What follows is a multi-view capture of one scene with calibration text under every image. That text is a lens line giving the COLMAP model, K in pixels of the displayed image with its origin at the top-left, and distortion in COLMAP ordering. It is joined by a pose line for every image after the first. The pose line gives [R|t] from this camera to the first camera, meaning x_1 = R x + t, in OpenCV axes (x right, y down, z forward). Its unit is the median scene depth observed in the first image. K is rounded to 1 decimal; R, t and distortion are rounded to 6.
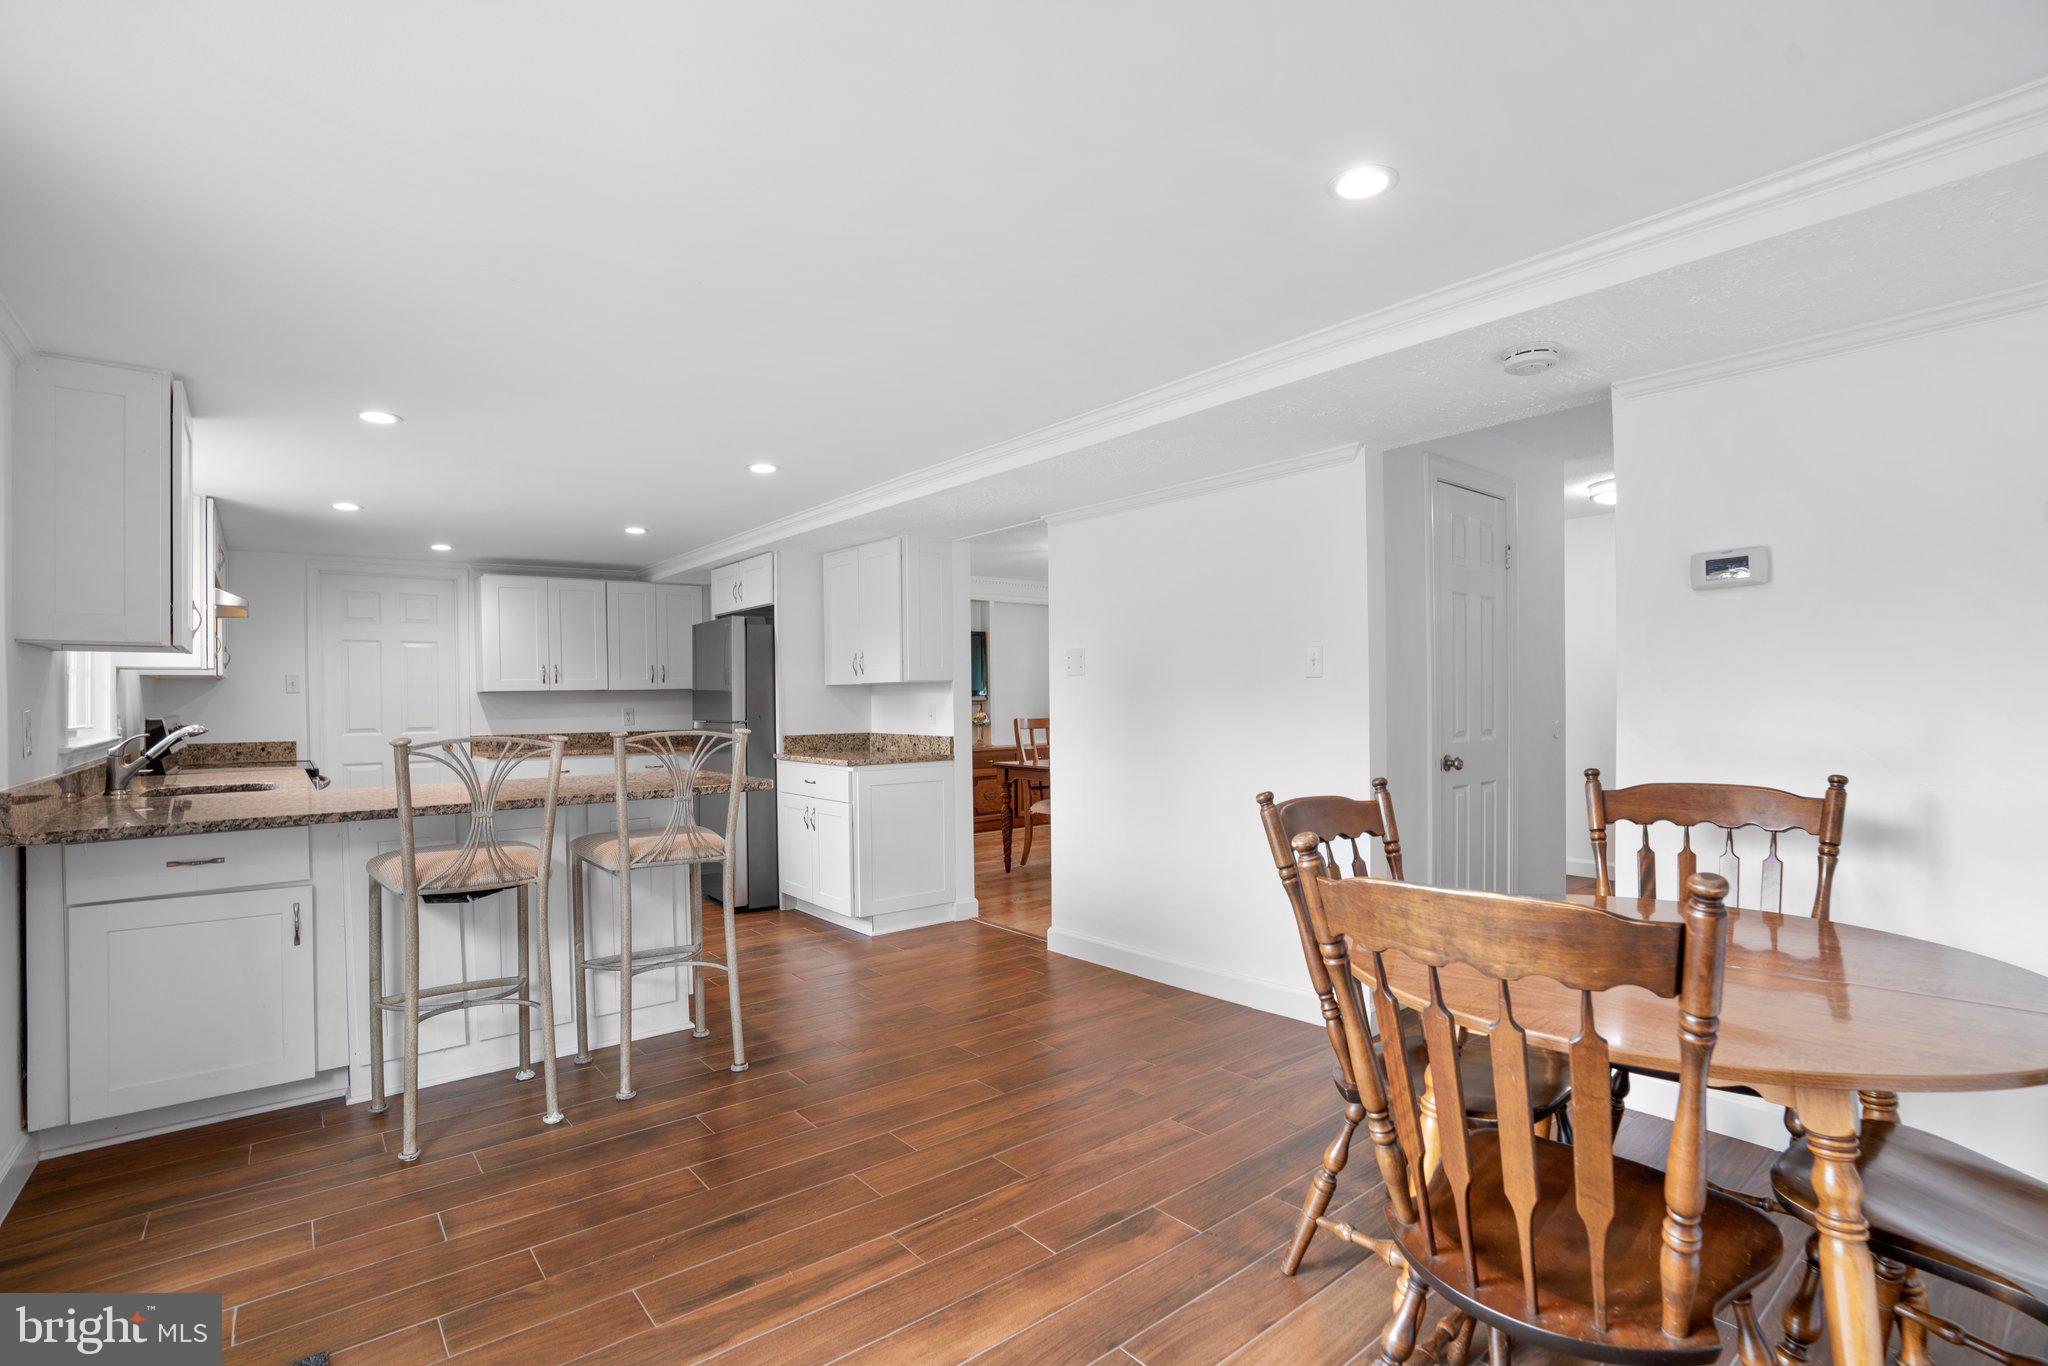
lens RADIAL K [[934.2, 0, 1017.6], [0, 934.2, 684.9], [0, 0, 1]] dist [-0.011372, 0.002613]
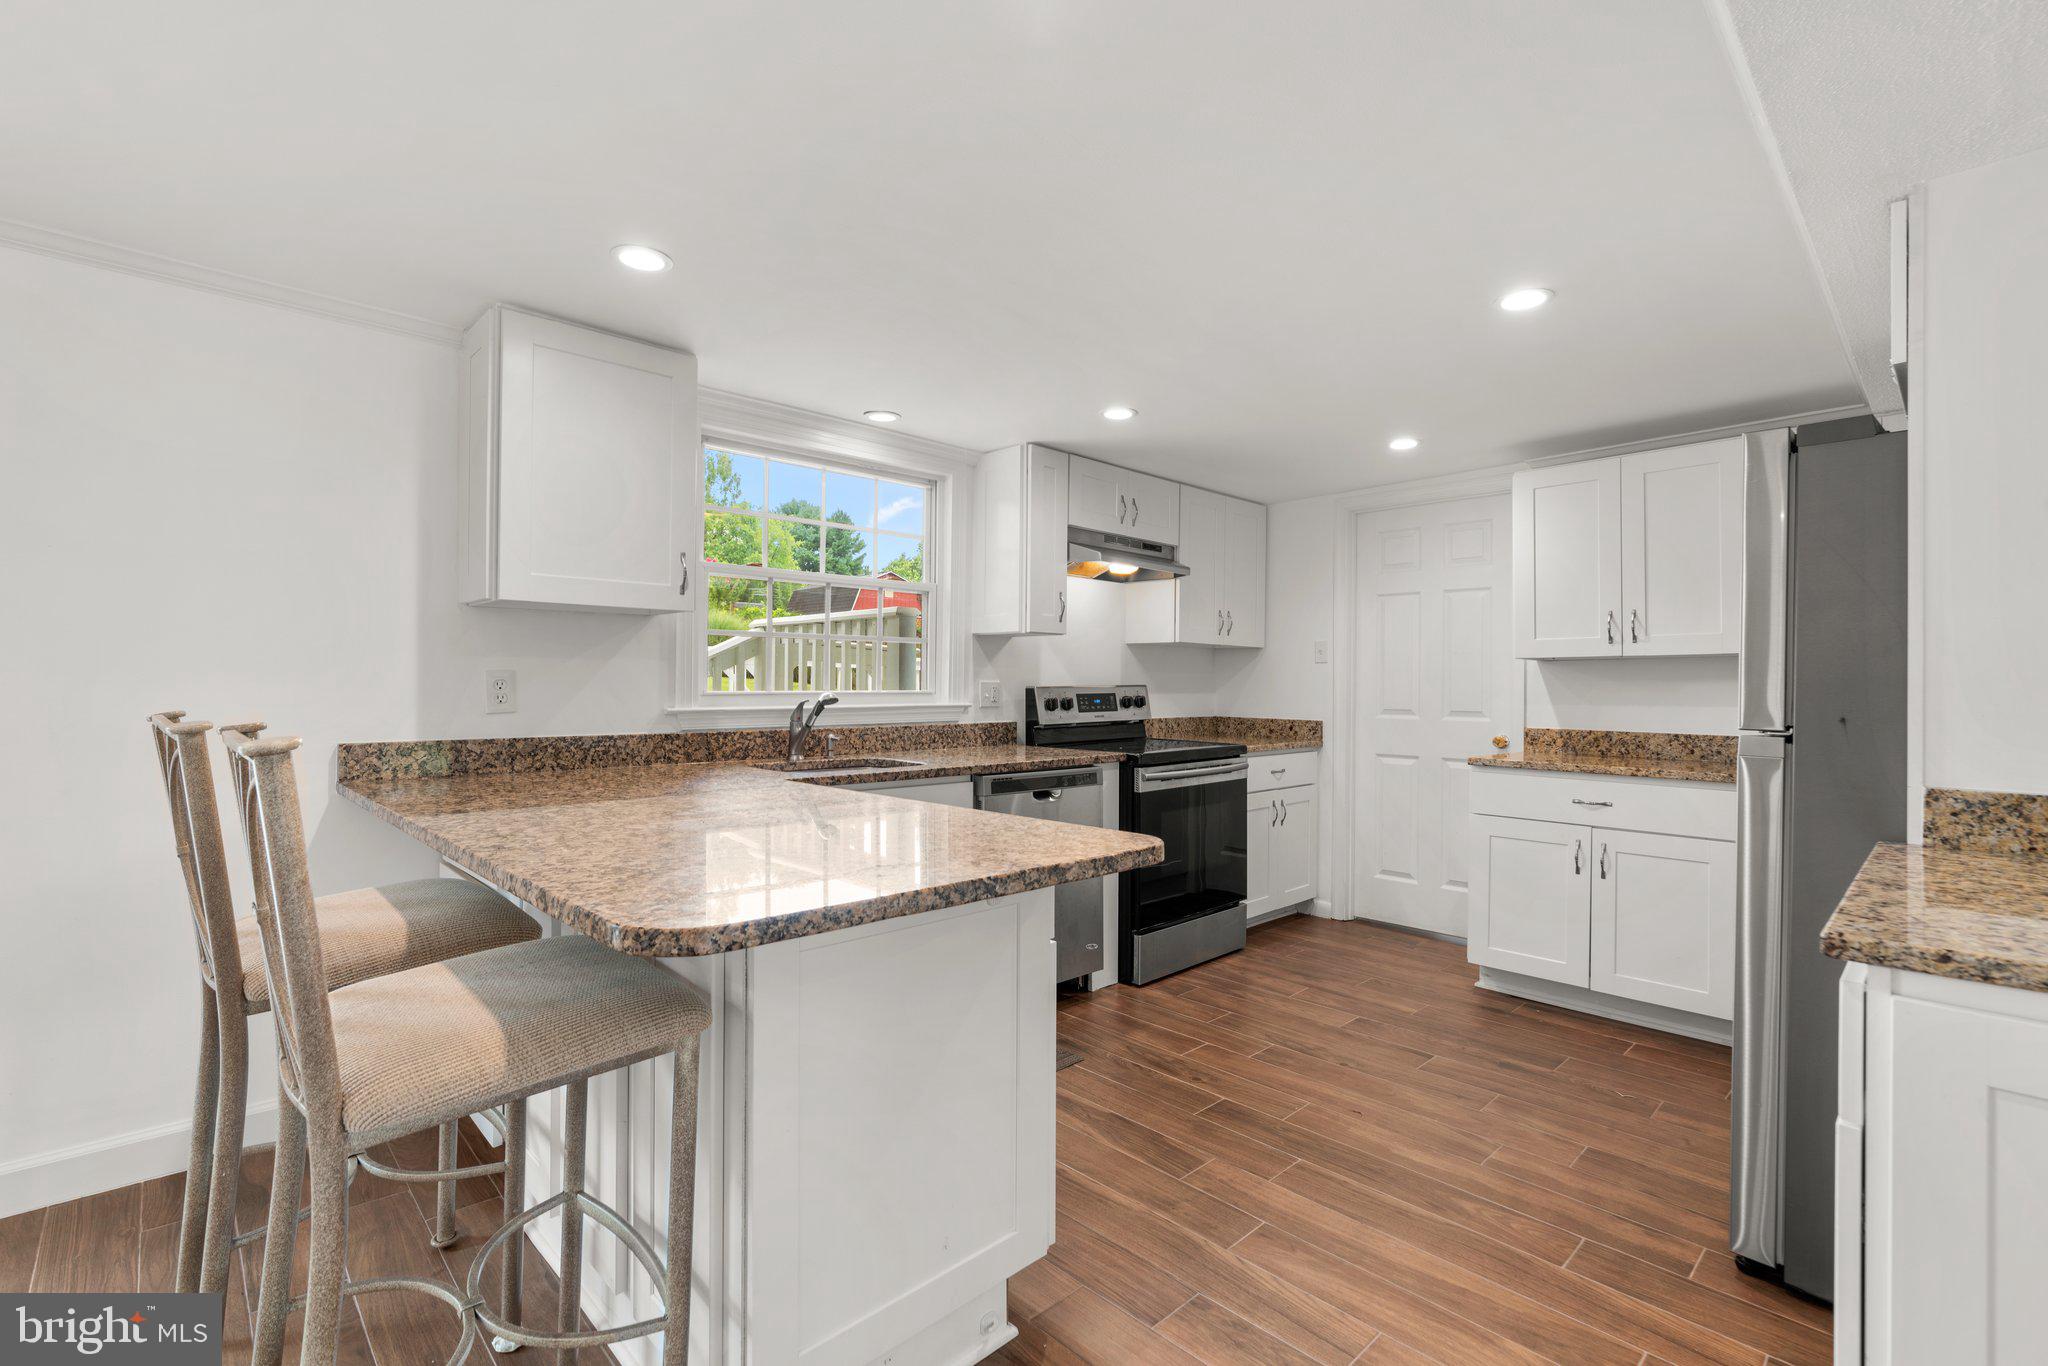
lens RADIAL K [[934.2, 0, 1005.1], [0, 934.2, 676.2], [0, 0, 1]] dist [-0.011372, 0.002613]
pose [[0.063373, 0.001181, -0.997989, 0.028457], [-0.004016, 0.999992, 0.000928, 0.019324], [0.997982, 0.003949, 0.063377, 0.609175]]
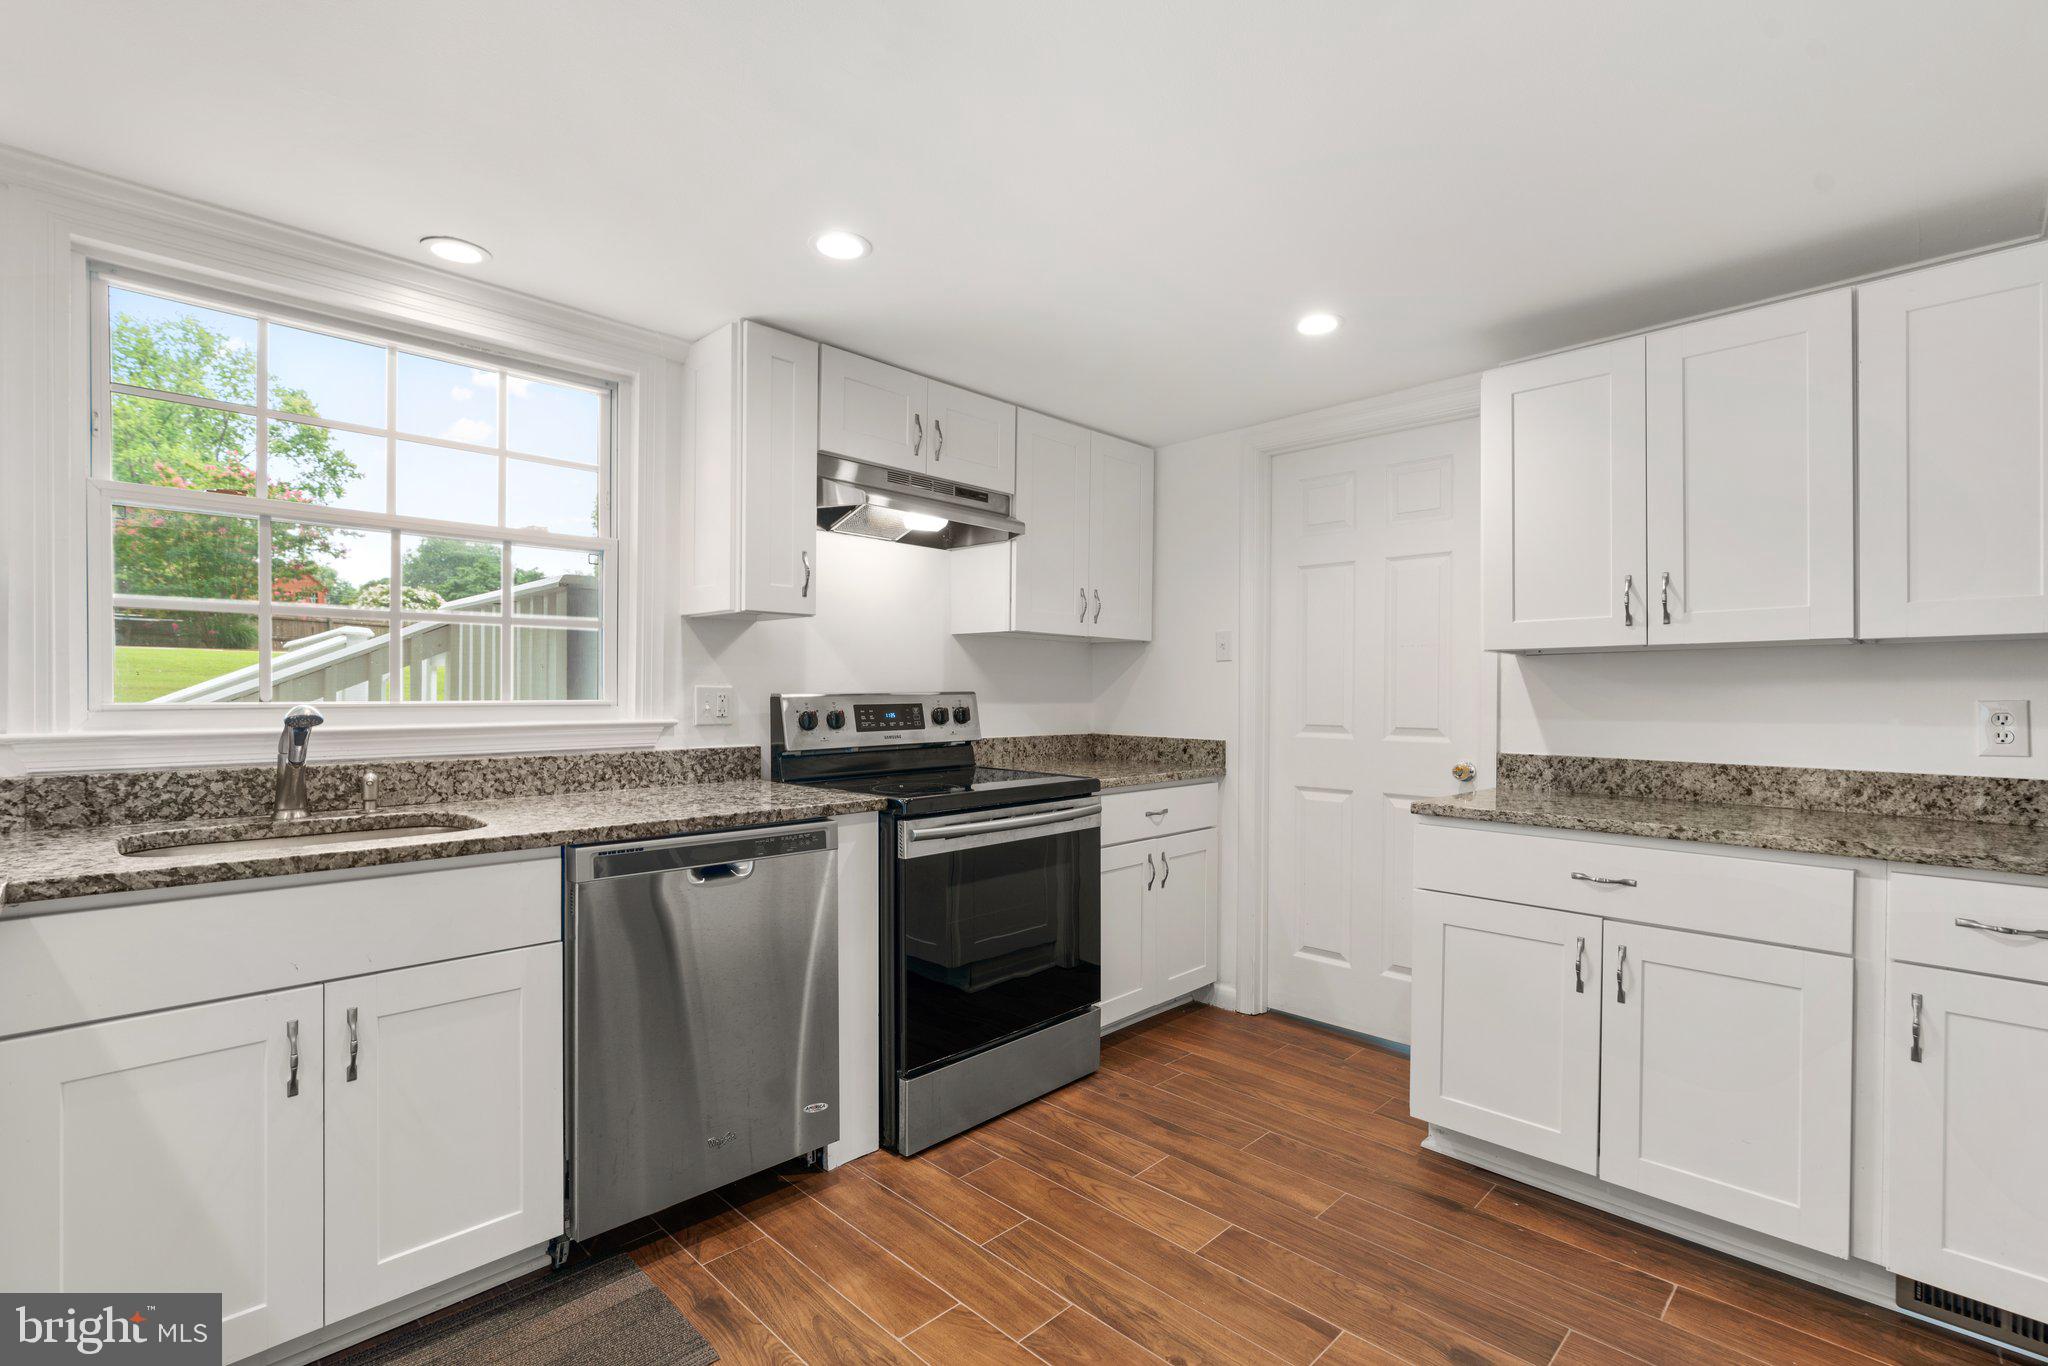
lens RADIAL K [[934.2, 0, 1014.4], [0, 934.2, 693.6], [0, 0, 1]] dist [-0.011372, 0.002613]
pose [[0.092012, 0.011158, -0.995695, -0.171263], [-0.002040, 0.999937, 0.011017, 0.021664], [0.995756, 0.001017, 0.092029, 0.738823]]
